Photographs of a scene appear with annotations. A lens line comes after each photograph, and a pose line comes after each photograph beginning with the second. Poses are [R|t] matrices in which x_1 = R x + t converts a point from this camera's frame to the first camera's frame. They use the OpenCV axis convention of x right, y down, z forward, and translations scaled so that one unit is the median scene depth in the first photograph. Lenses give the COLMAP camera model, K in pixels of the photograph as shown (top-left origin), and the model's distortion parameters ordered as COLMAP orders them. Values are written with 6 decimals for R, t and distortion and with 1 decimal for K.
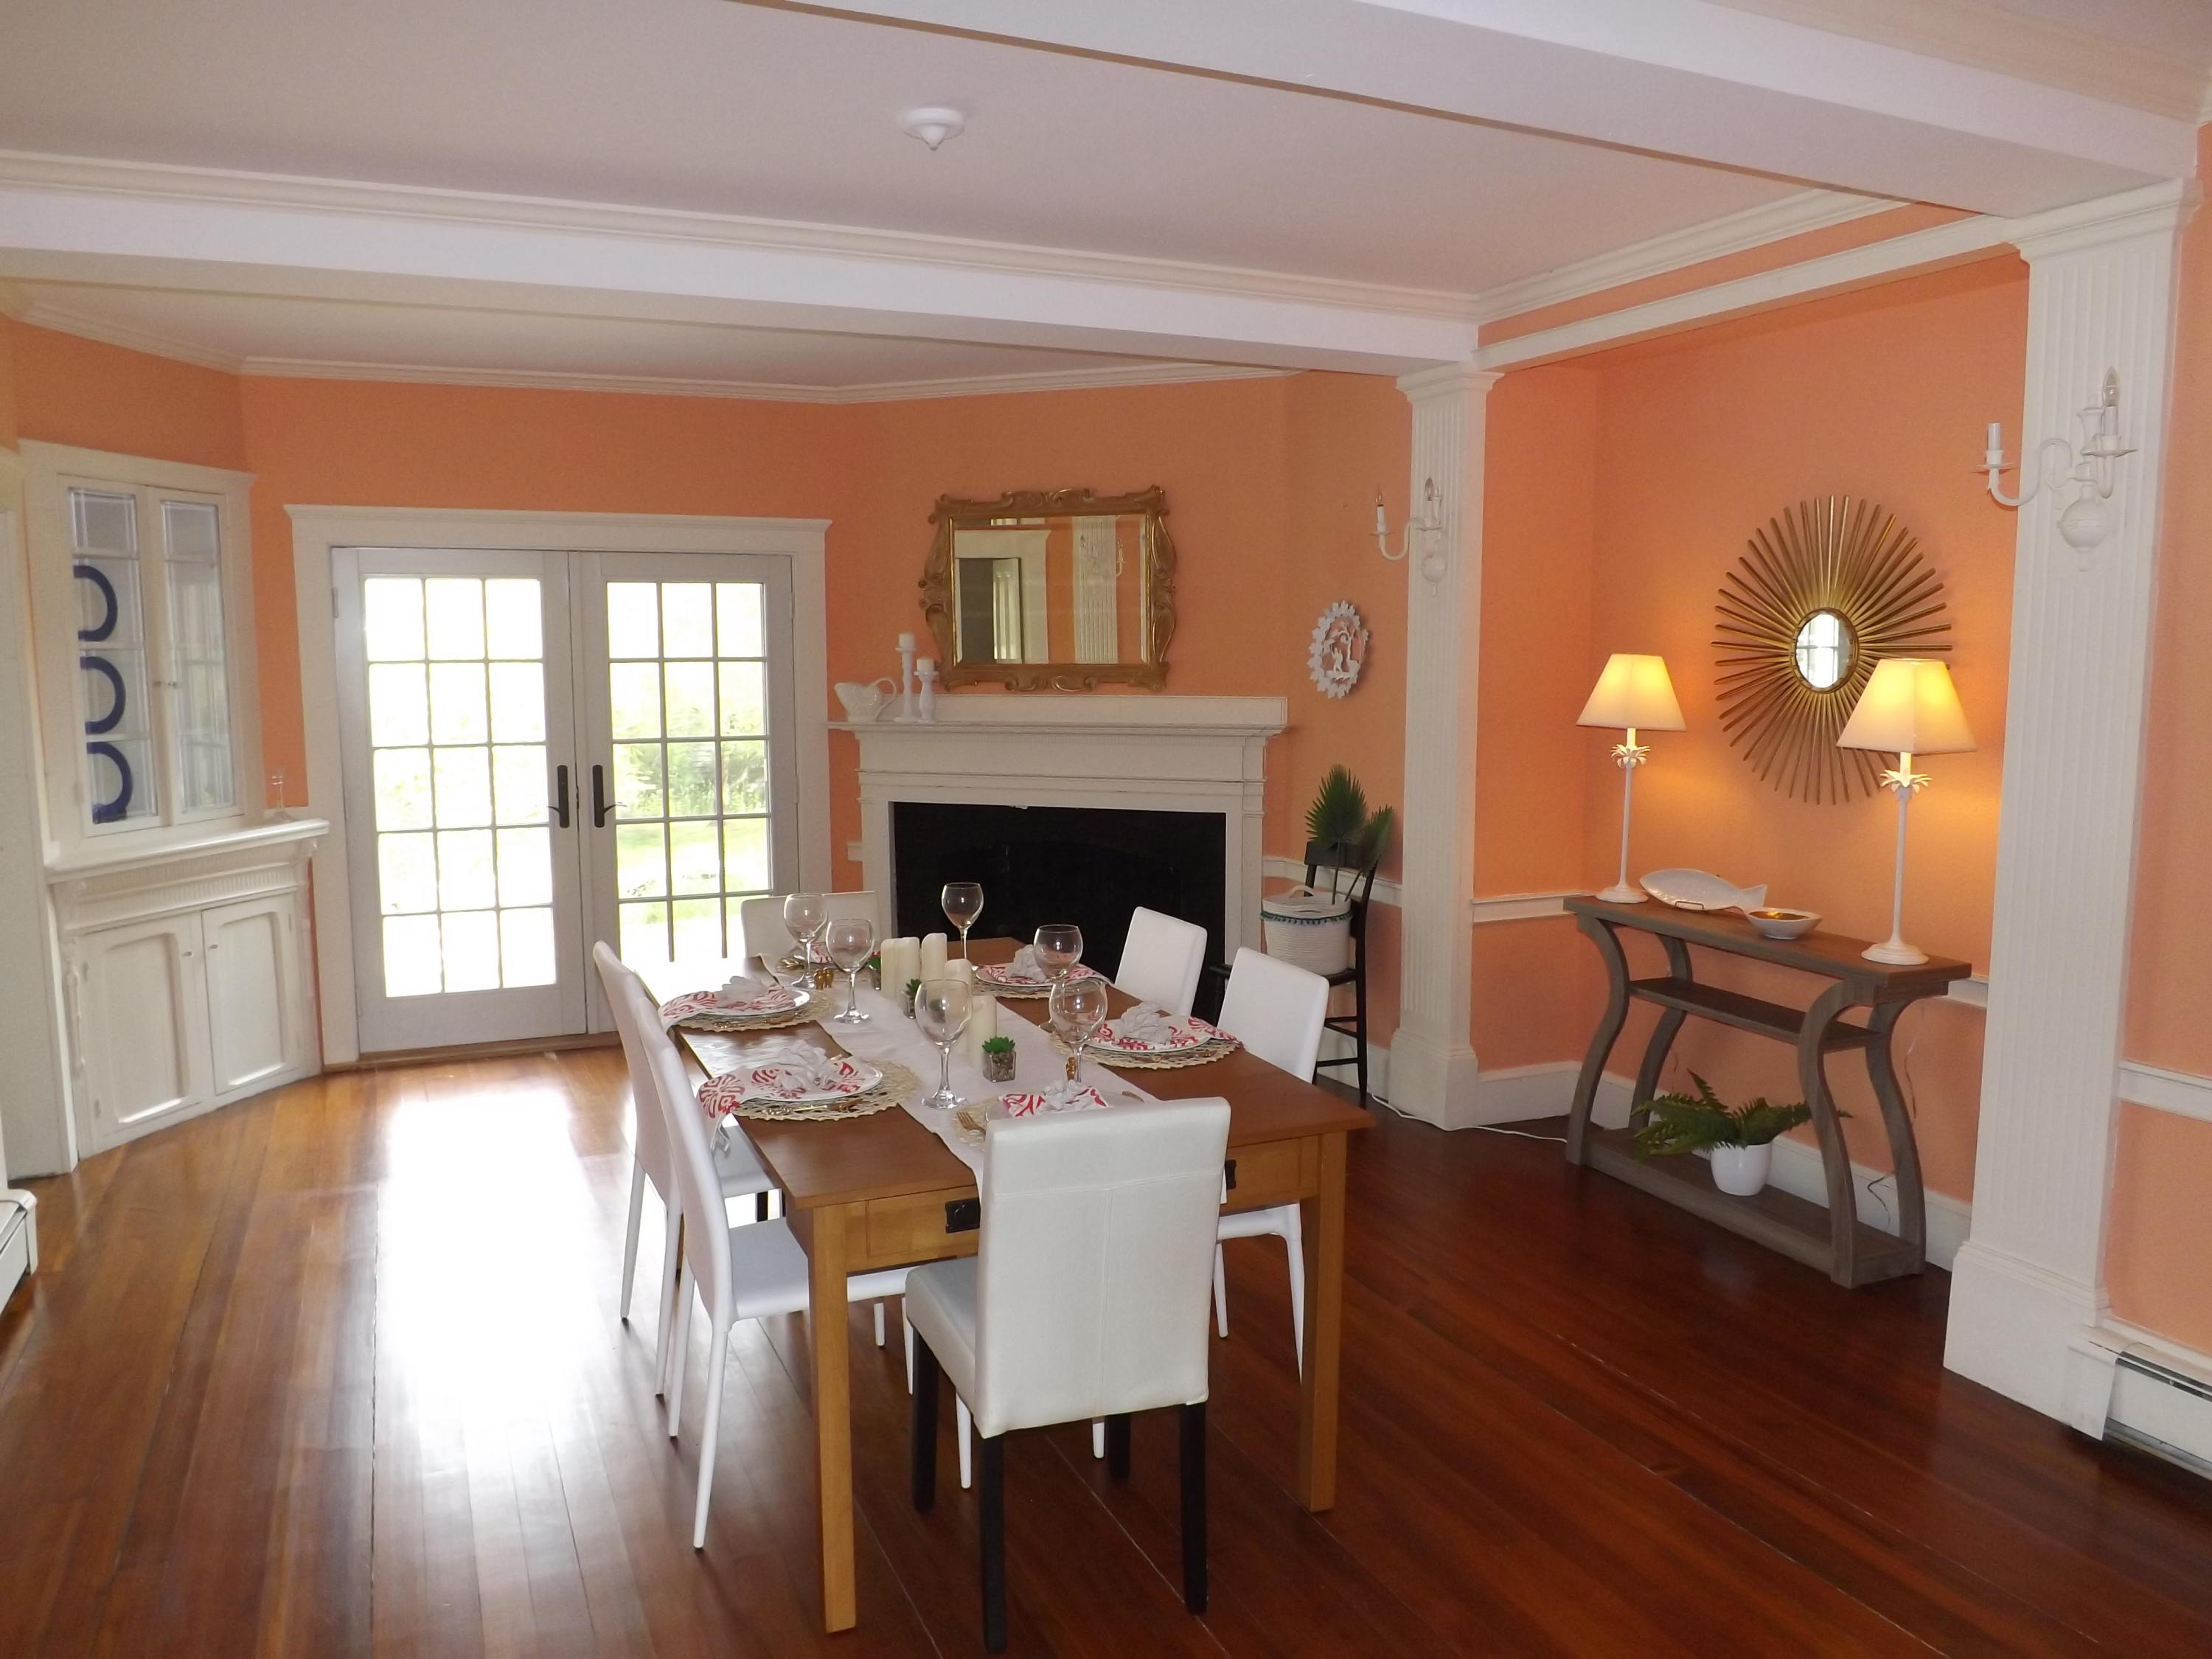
lens RADIAL K [[1594.9, 0, 1048.1], [0, 1594.9, 835.9], [0, 0, 1]] dist [-0.063737, 0.002560]
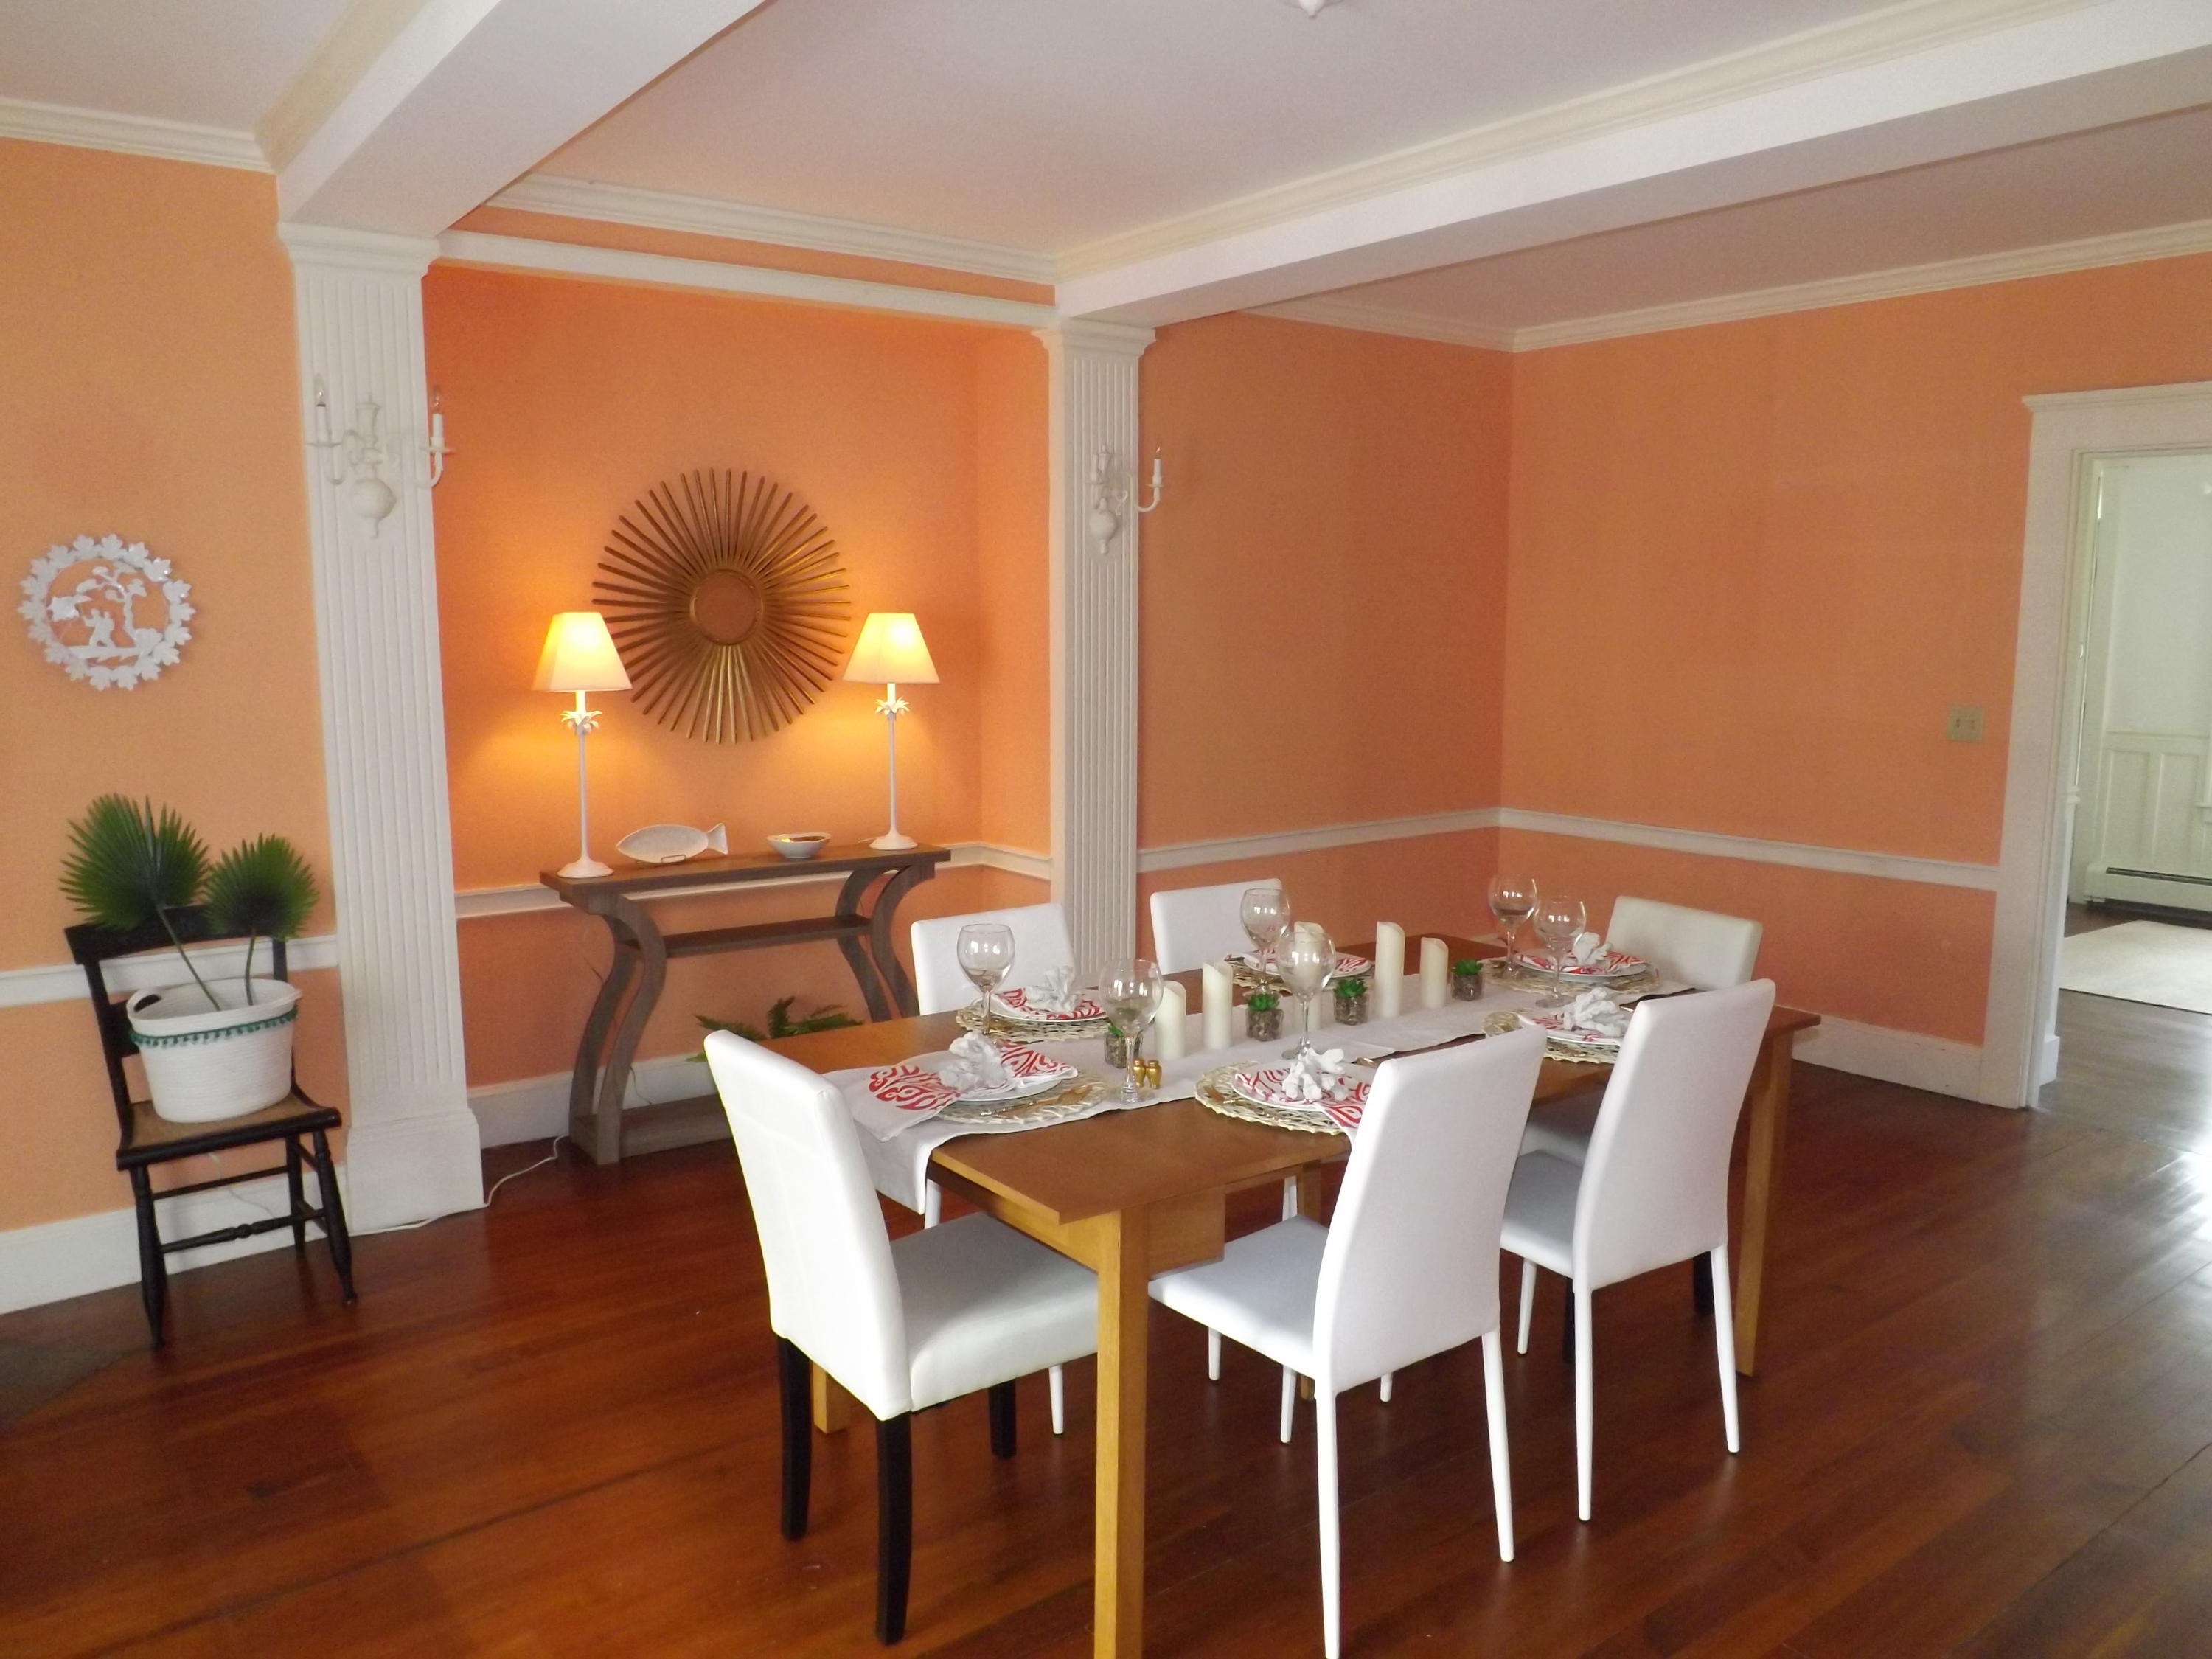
lens RADIAL K [[1594.9, 0, 1048.1], [0, 1594.9, 835.9], [0, 0, 1]] dist [-0.063737, 0.002560]
pose [[-0.209315, -0.144339, 0.967137, -0.521447], [0.103819, 0.980175, 0.168754, -0.098406], [-0.972321, 0.135730, -0.190180, 0.790204]]
